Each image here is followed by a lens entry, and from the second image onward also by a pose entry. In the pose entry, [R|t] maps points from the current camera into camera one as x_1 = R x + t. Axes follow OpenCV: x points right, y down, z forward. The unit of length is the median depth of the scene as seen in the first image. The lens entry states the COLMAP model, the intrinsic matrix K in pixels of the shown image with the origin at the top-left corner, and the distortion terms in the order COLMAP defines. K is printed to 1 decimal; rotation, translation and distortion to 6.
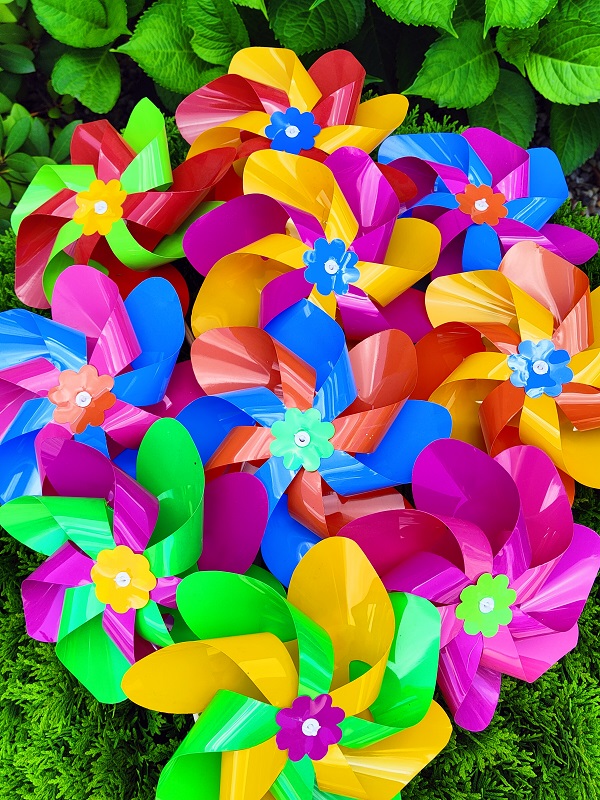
lens RADIAL K [[831.9, 0, 299.2], [0, 831.9, 388.7], [0, 0, 1]] dist [-0.002289, 0.007763]
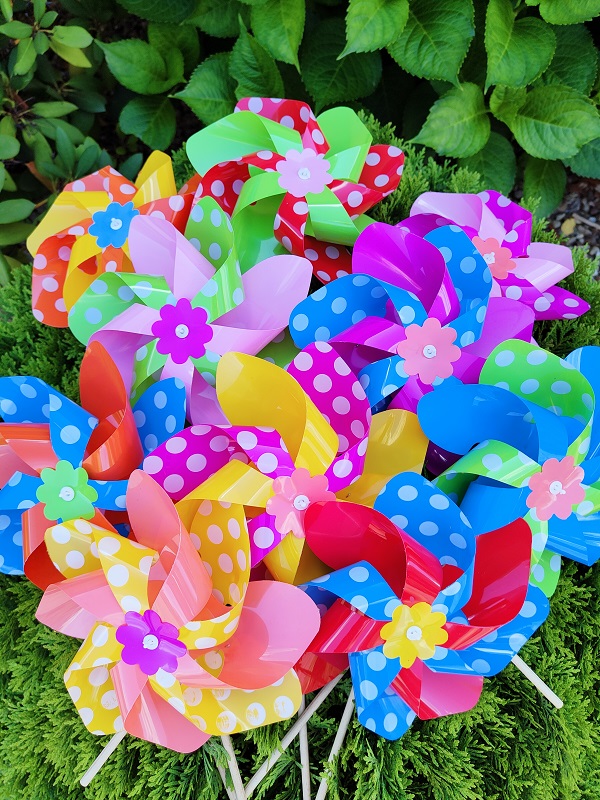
lens RADIAL K [[586.4, 0, 300.0], [0, 586.4, 400.0], [0, 0, 1]] dist [-0.007285, -0.001026]
pose [[0.998688, 0.051208, 0.000735, -0.014904], [-0.051211, 0.998678, 0.004508, 0.020498], [-0.000503, -0.004540, 0.999990, 0.155896]]
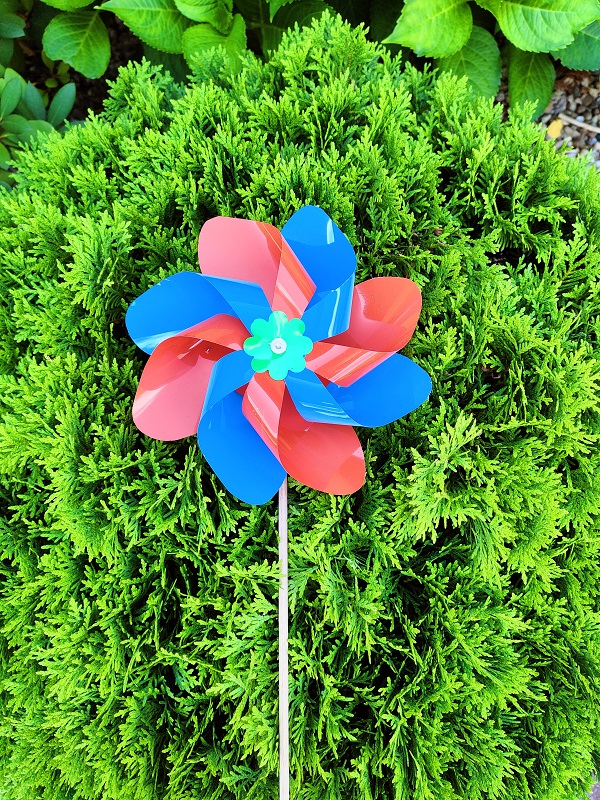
lens RADIAL K [[583.2, 0, 300.9], [0, 583.2, 401.5], [0, 0, 1]] dist [0.002177, 0.003043]
pose [[0.998353, -0.046218, 0.033992, -0.021969], [0.041627, 0.991259, 0.125193, -0.008325], [-0.039481, -0.123572, 0.991550, 0.225188]]
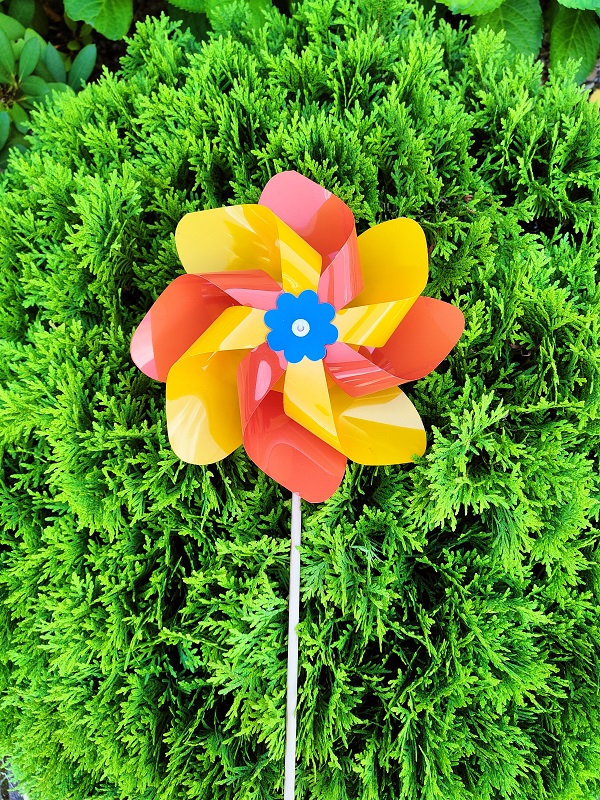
lens RADIAL K [[578.9, 0, 301.3], [0, 578.9, 398.3], [0, 0, 1]] dist [-0.002566, 0.004952]
pose [[0.999699, -0.021552, -0.011729, -0.011796], [0.023110, 0.987649, 0.154971, -0.001416], [0.008244, -0.155195, 0.987849, 0.252128]]
